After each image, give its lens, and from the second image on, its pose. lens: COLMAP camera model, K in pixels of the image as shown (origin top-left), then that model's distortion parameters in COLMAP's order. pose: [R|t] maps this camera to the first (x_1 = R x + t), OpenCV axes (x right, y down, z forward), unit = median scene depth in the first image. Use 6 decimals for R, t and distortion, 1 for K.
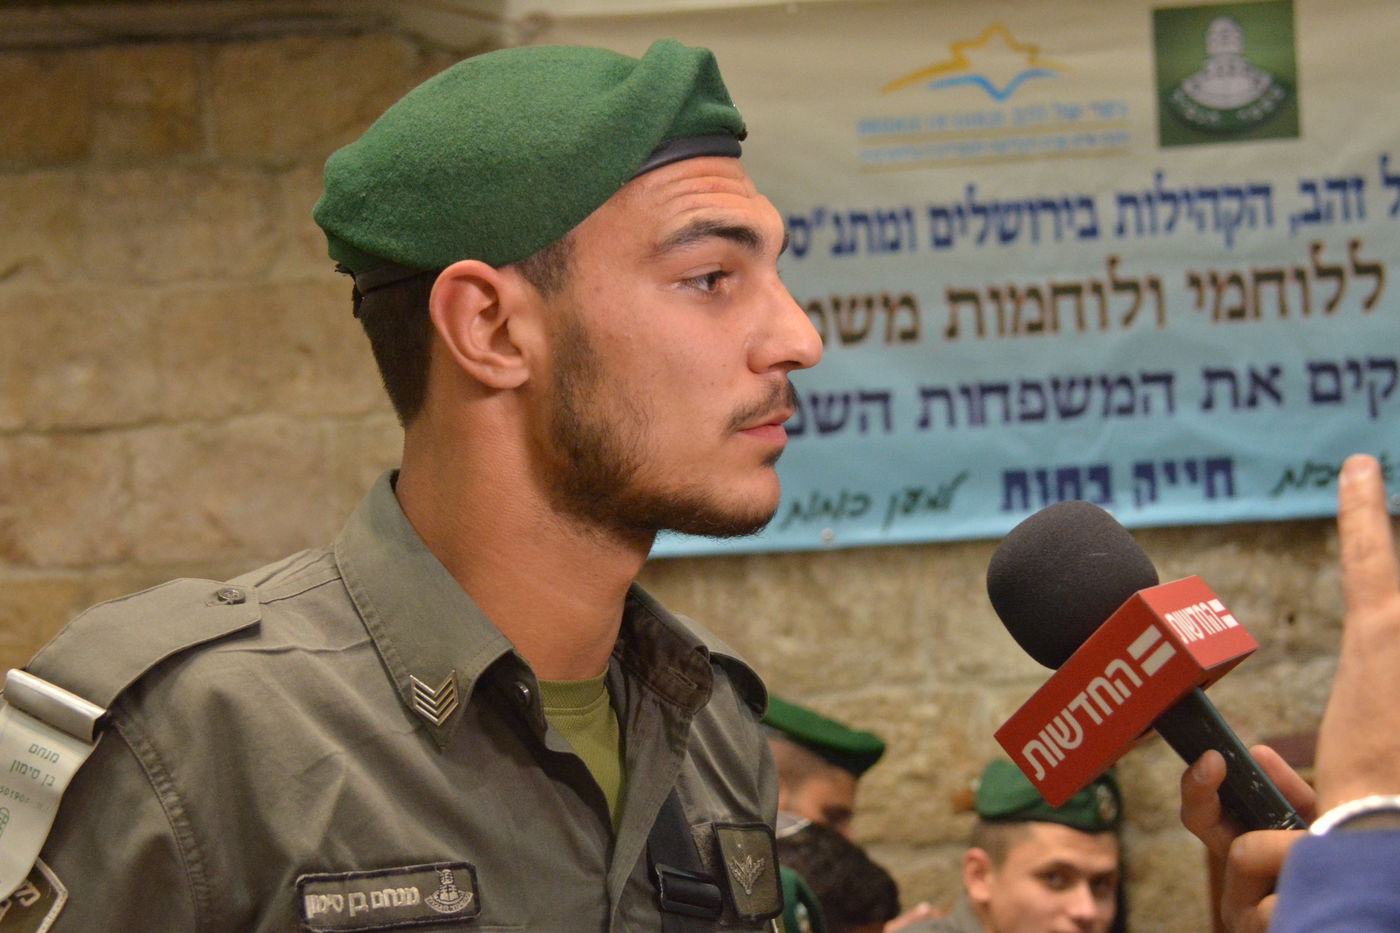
lens RADIAL K [[3875.1, 0, 700.0], [0, 3875.1, 466.7], [0, 0, 1]] dist [0.056725, 0.000000]
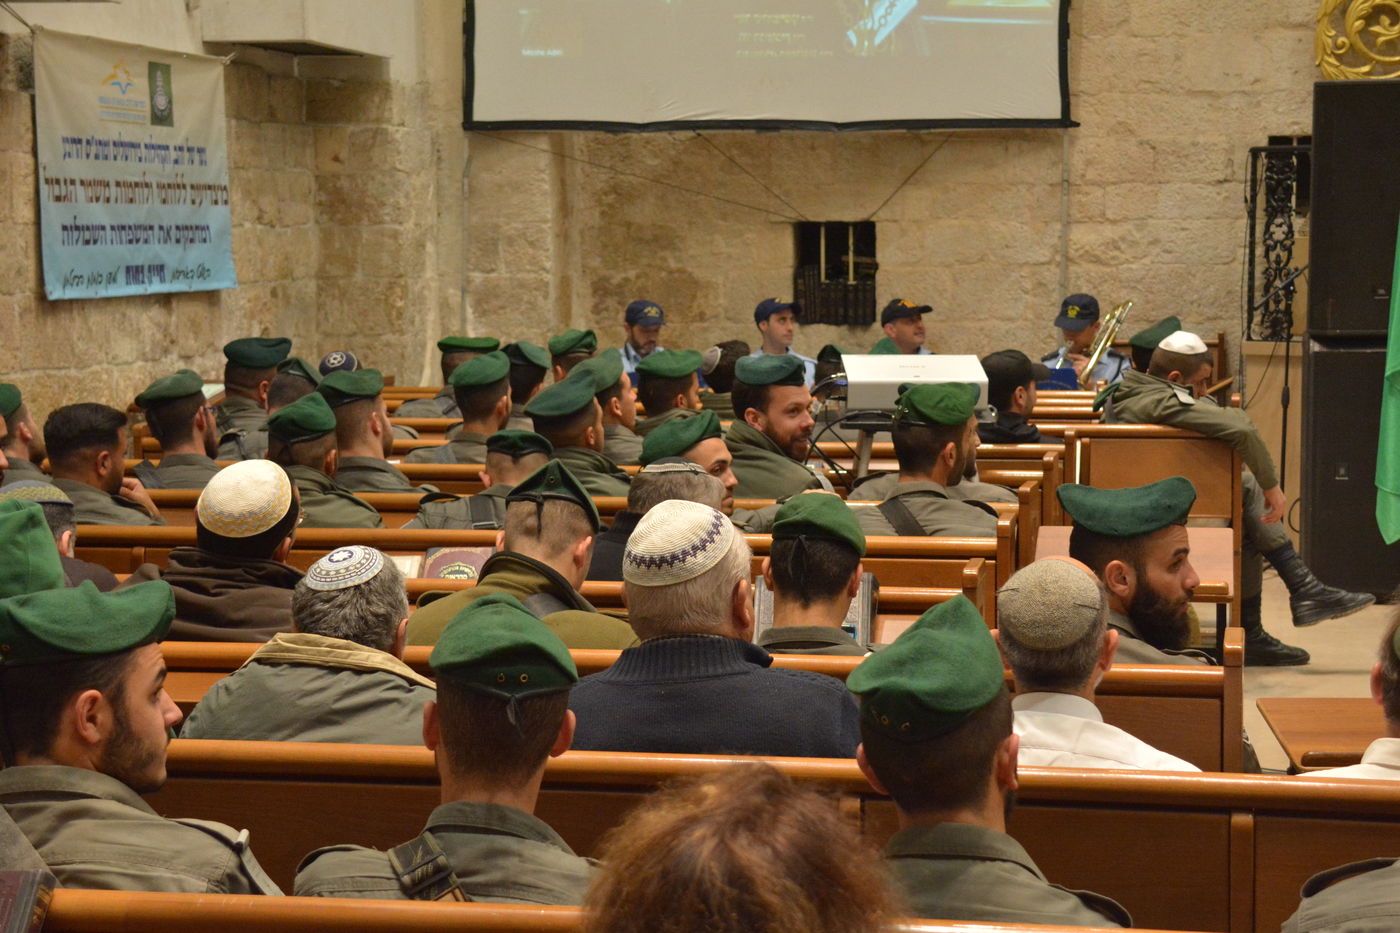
lens RADIAL K [[3070.7, 0, 700.0], [0, 3070.7, 466.5], [0, 0, 1]] dist [-0.046919, 0.000000]
pose [[0.996717, 0.010889, -0.080233, 0.549172], [-0.003425, 0.995698, 0.092591, -0.048046], [0.080897, -0.092012, 0.992466, -0.709488]]
